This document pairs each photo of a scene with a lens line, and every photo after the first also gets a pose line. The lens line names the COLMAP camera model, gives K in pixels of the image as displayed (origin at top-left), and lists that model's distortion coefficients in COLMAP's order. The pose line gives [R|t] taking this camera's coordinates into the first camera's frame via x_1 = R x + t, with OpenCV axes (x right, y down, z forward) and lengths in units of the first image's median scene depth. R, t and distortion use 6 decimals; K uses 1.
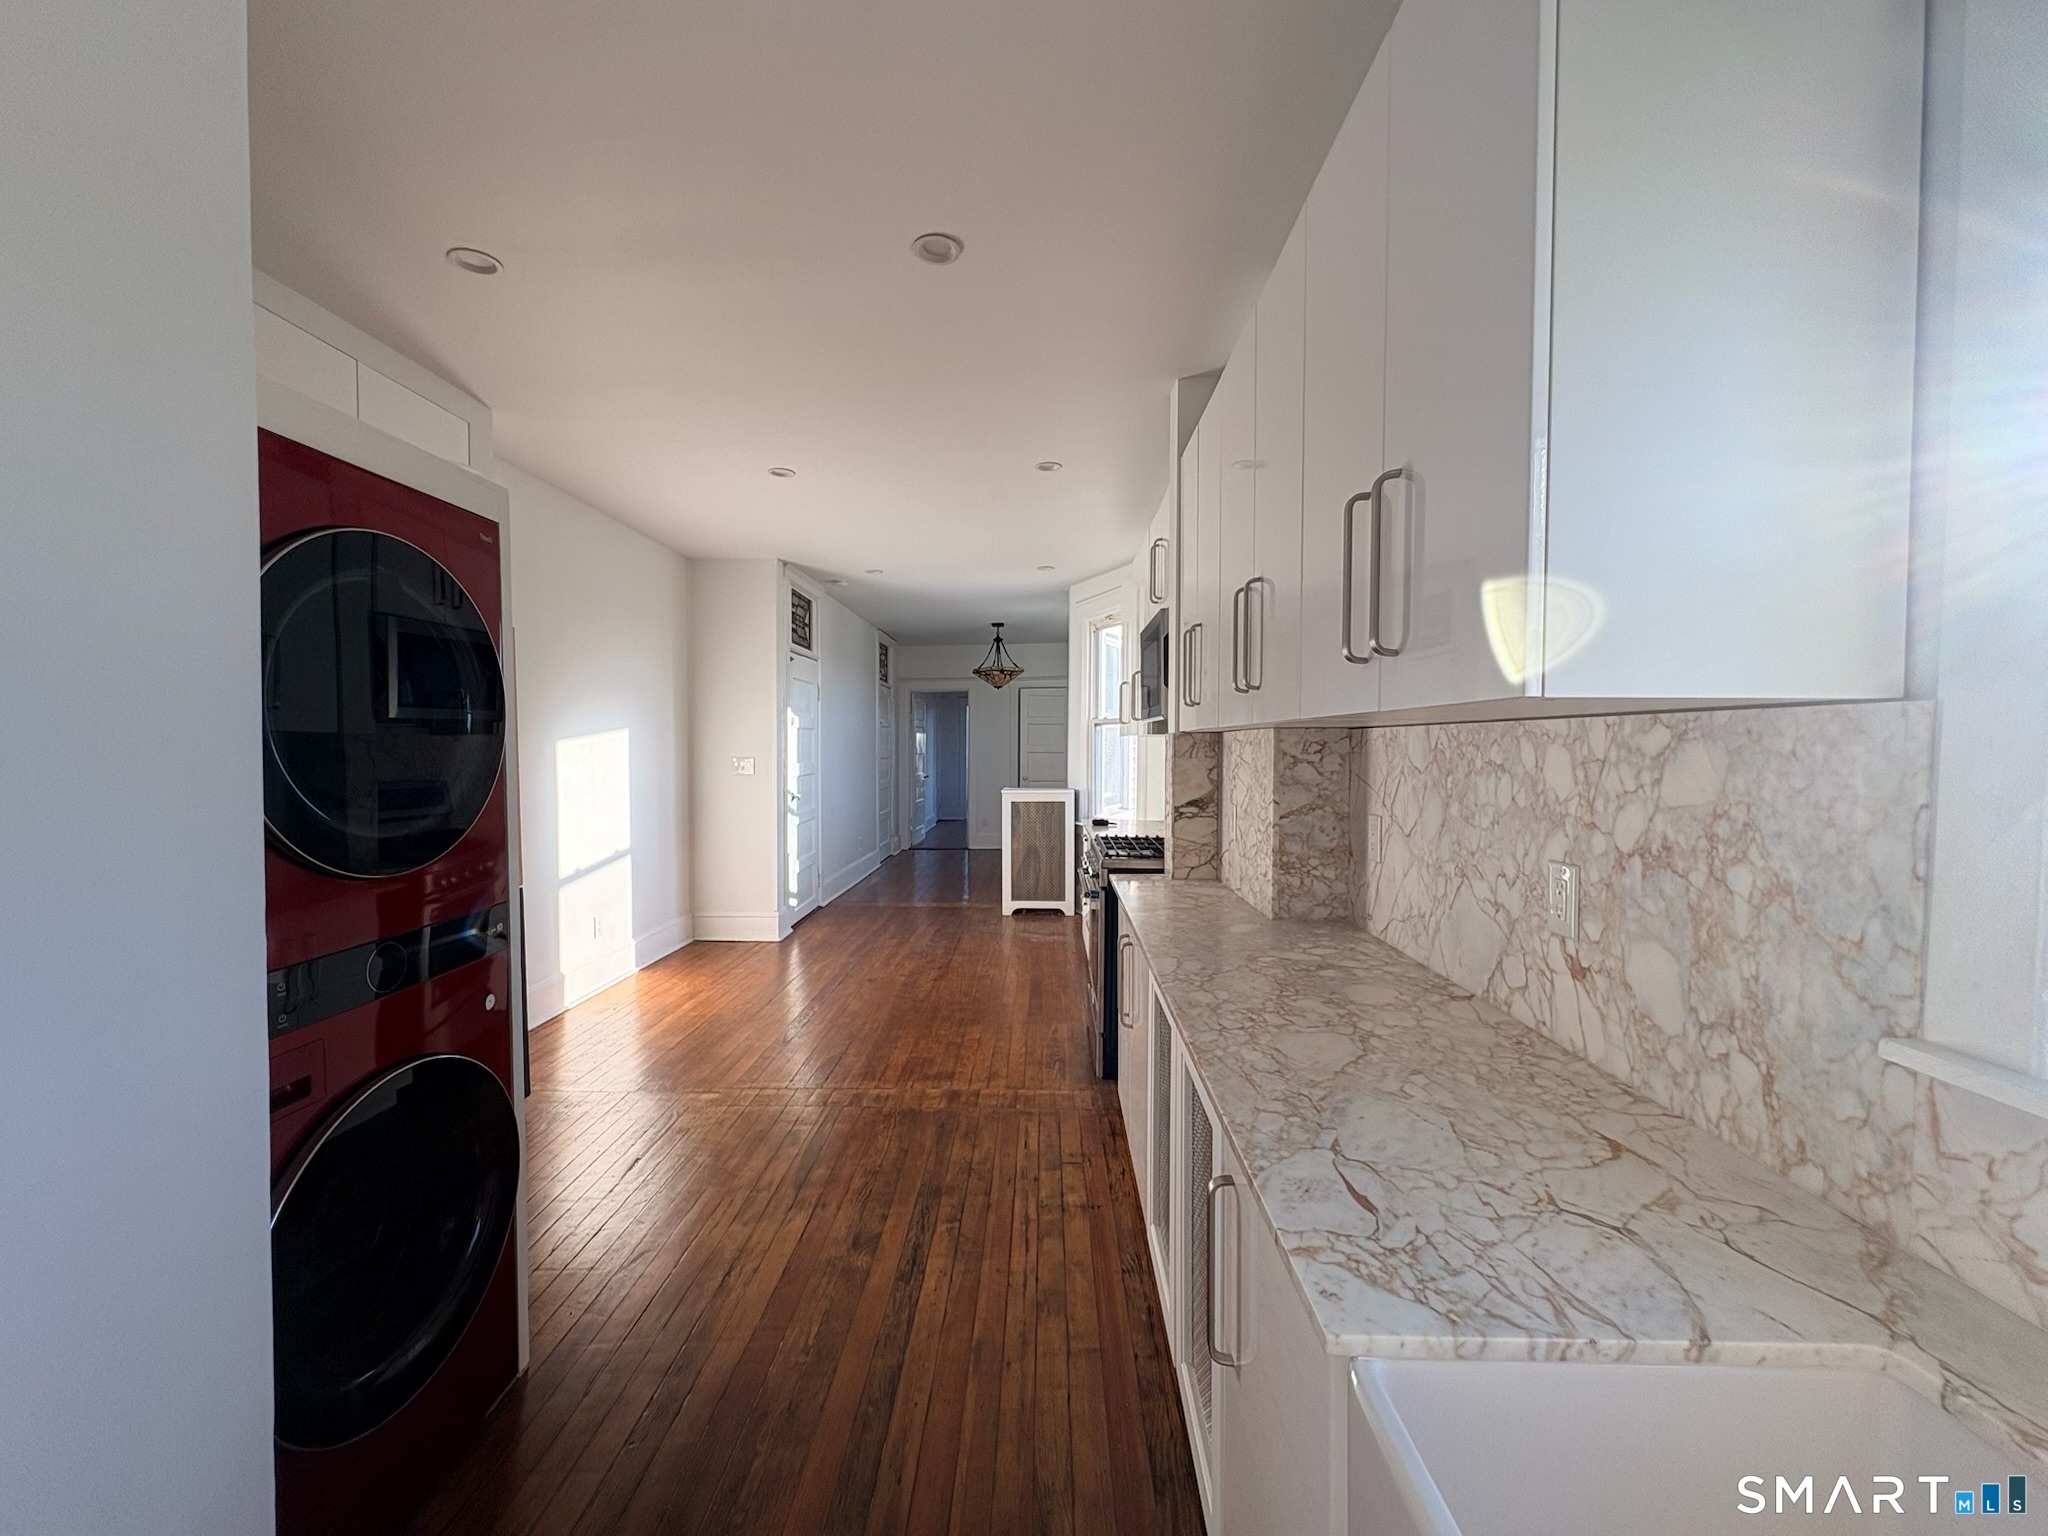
lens RADIAL K [[815.6, 0, 1022.7], [0, 815.6, 766.3], [0, 0, 1]] dist [-0.000486, -0.000015]
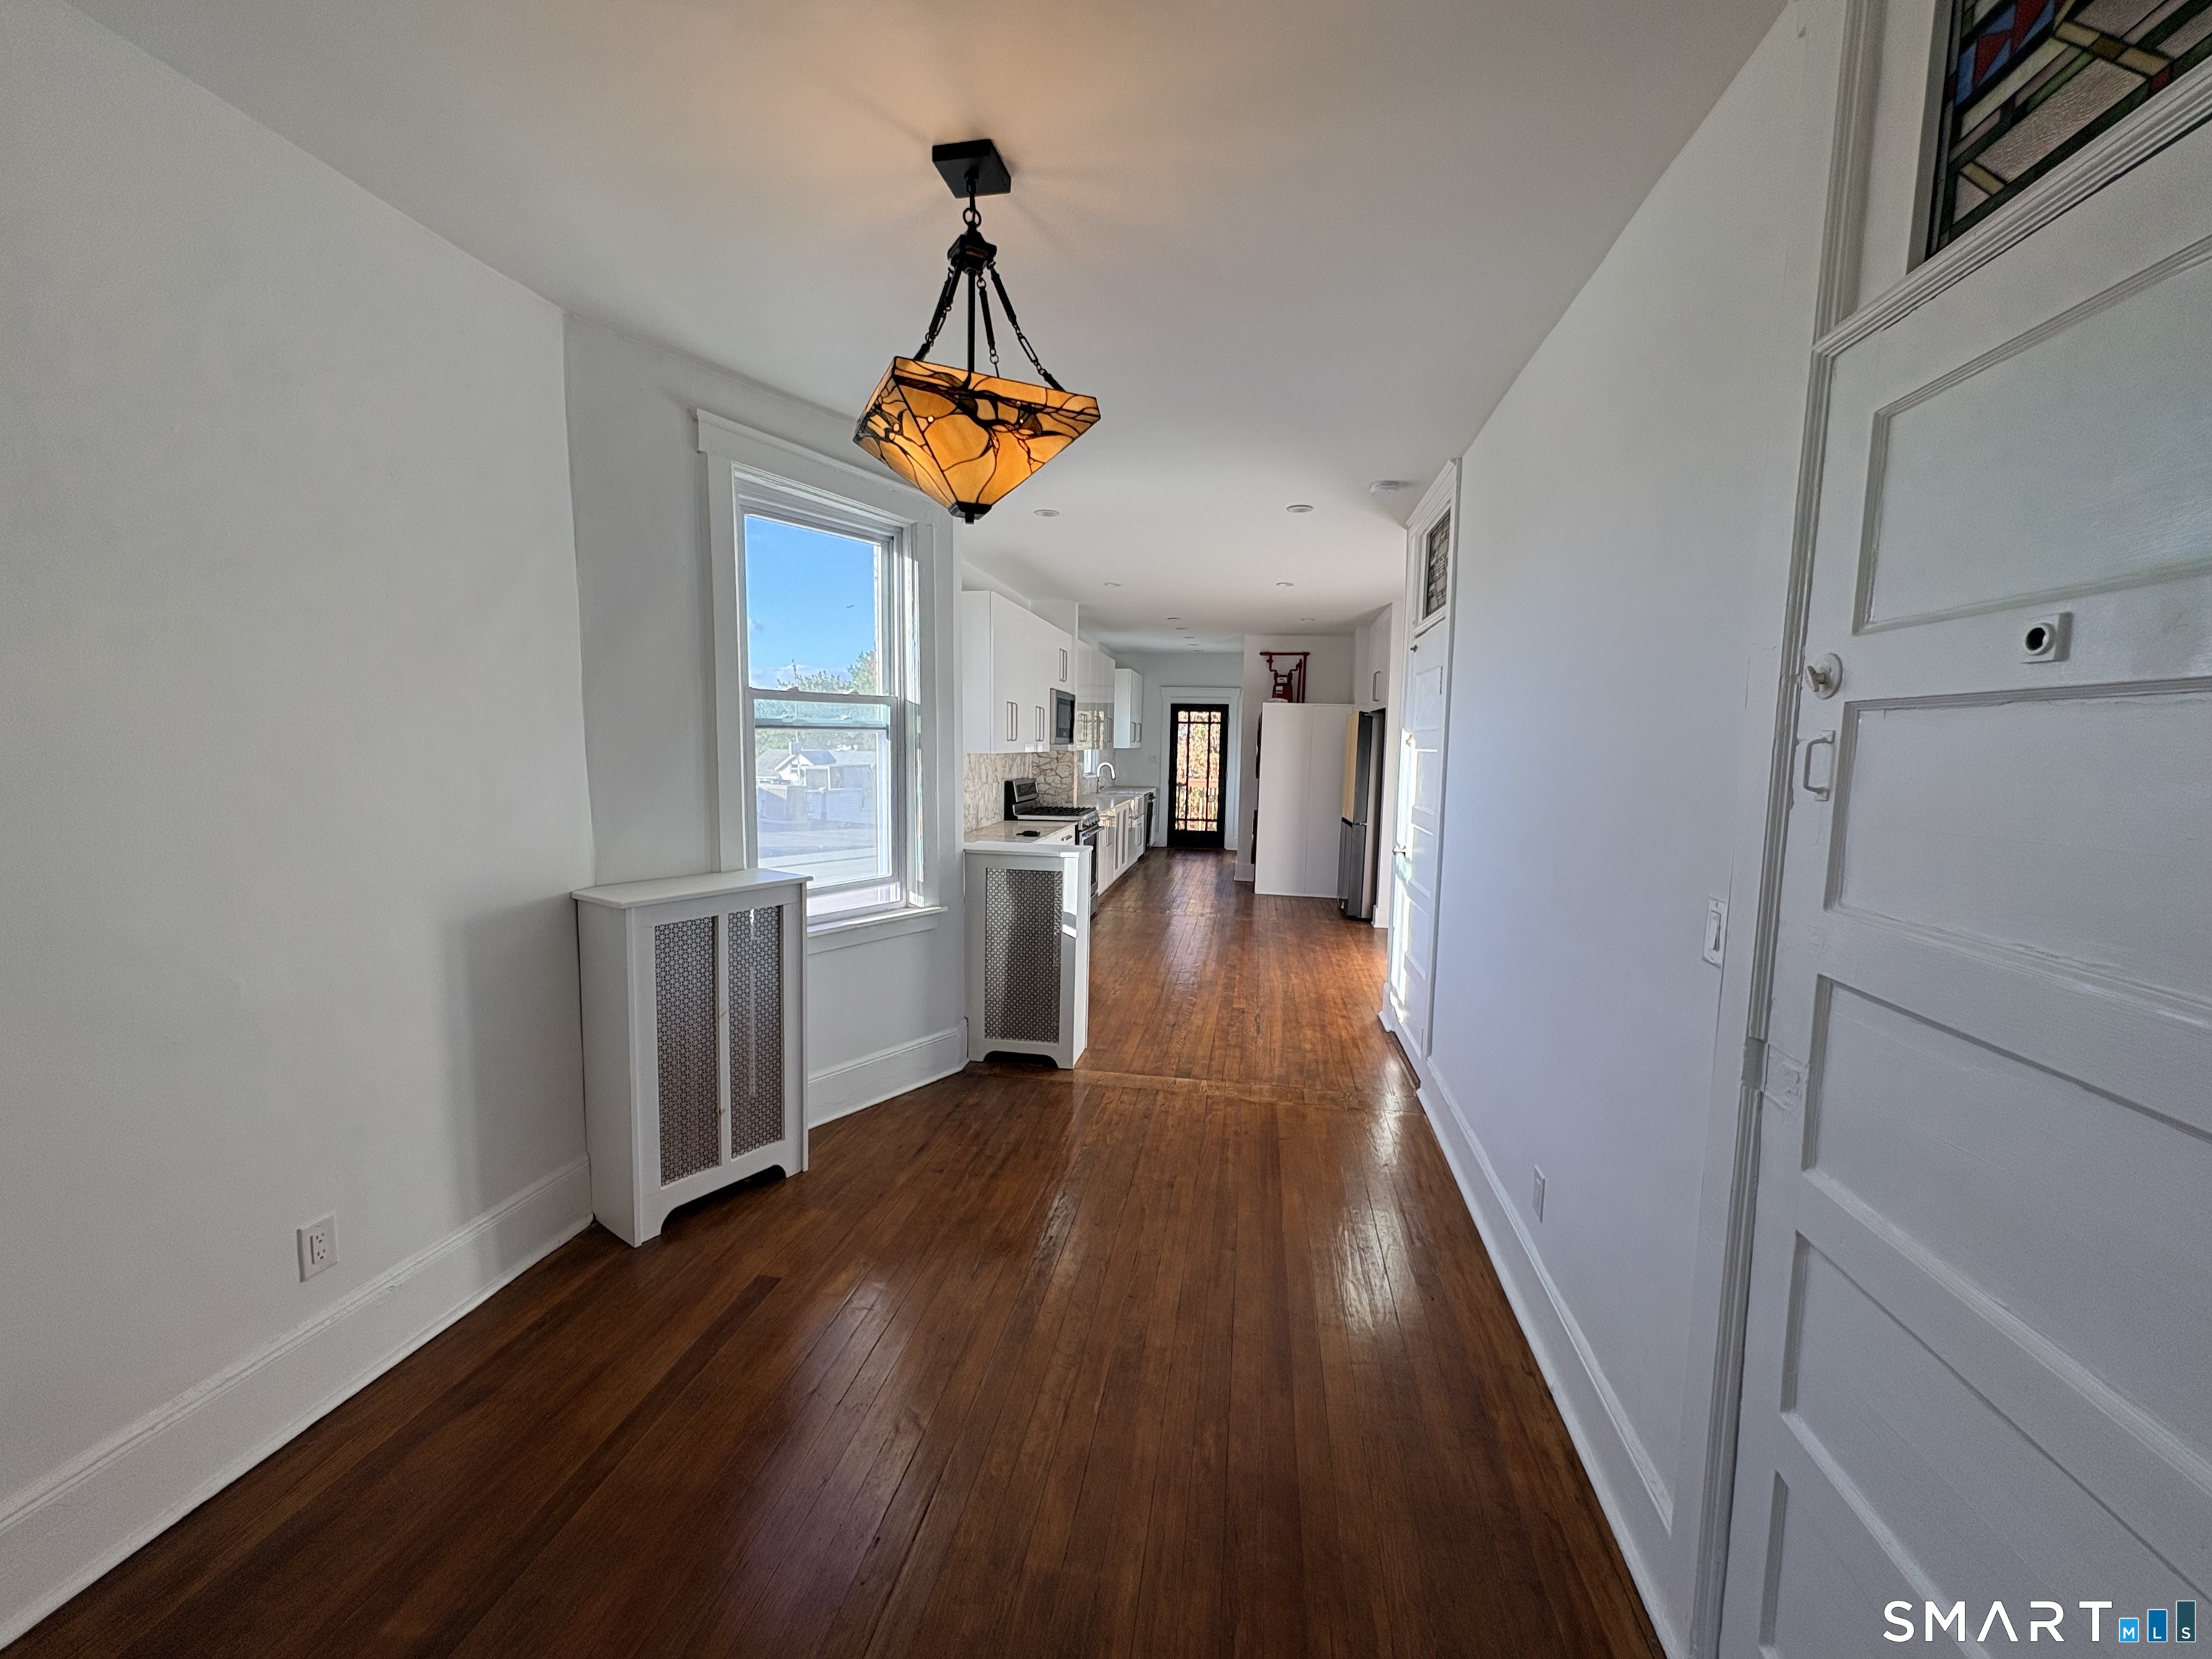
lens RADIAL K [[880.9, 0, 1104.6], [0, 880.9, 827.7], [0, 0, 1]] dist [-0.000486, -0.000015]
pose [[-0.989244, -0.035168, 0.141983, -0.150126], [-0.017129, 0.991841, 0.126328, -0.079538], [-0.145267, 0.122537, -0.981775, 1.939908]]
